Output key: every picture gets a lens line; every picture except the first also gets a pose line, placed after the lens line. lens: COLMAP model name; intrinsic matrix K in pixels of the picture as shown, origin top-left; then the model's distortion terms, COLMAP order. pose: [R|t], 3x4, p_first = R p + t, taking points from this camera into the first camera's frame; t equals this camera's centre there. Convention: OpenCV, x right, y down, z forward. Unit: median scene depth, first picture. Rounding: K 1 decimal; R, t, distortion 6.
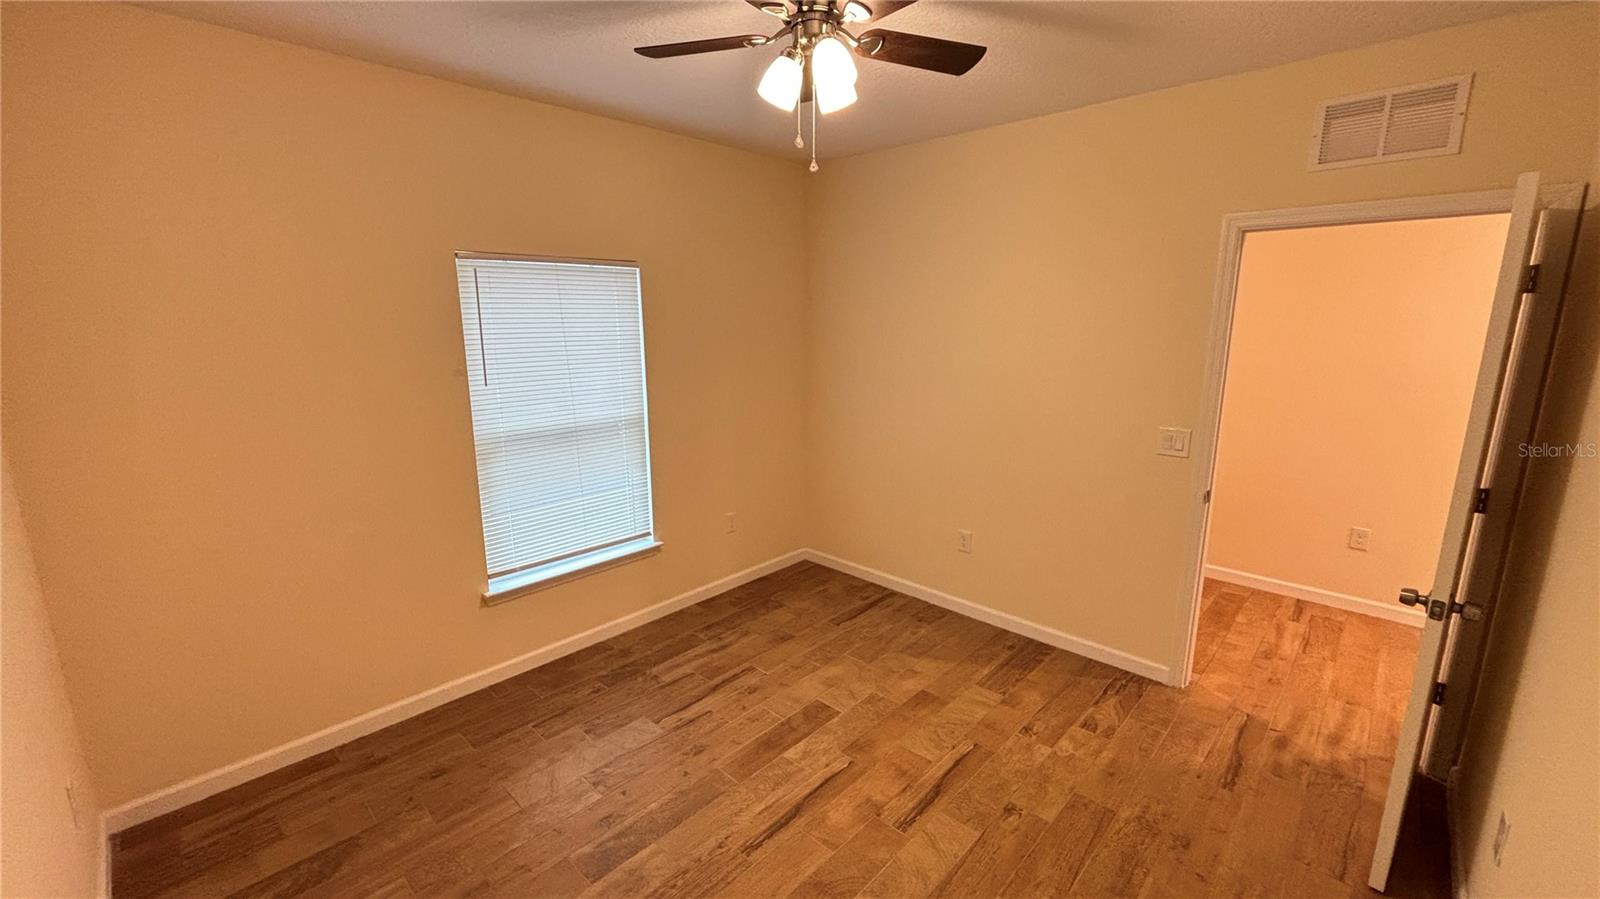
lens RADIAL K [[649.2, 0, 797.8], [0, 649.2, 448.3], [0, 0, 1]] dist [0.024274, -0.013351]
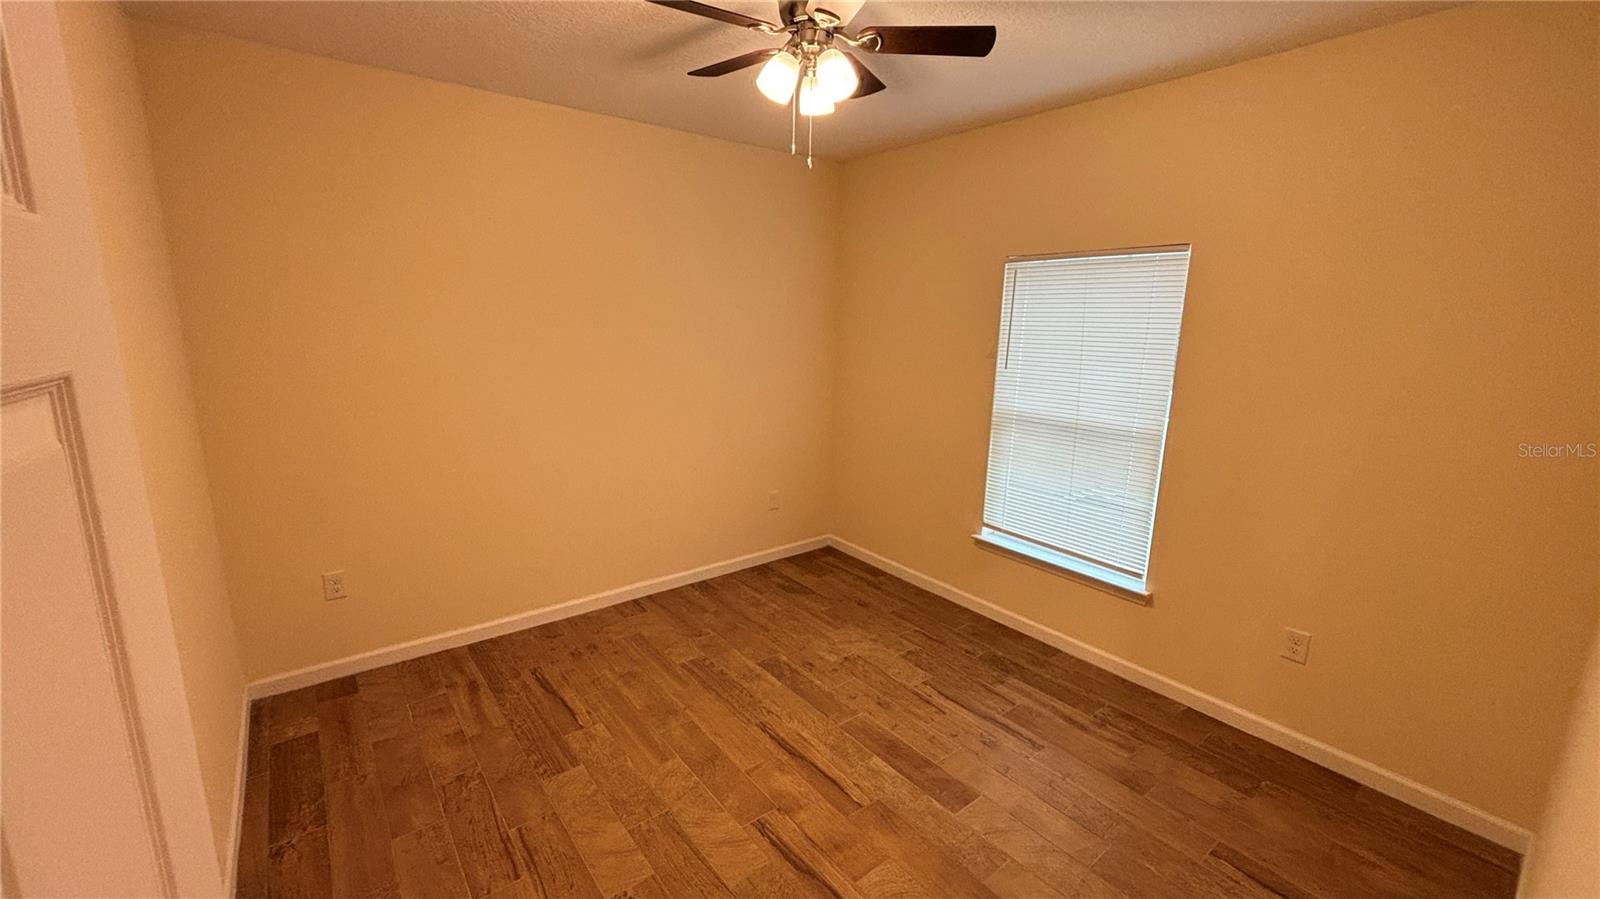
lens RADIAL K [[649.2, 0, 797.8], [0, 649.2, 448.3], [0, 0, 1]] dist [0.024274, -0.013351]
pose [[-0.146856, 0.201270, -0.968465, 0.780484], [-0.221199, 0.947603, 0.230477, -0.151409], [0.964108, 0.248070, -0.094640, 0.800669]]
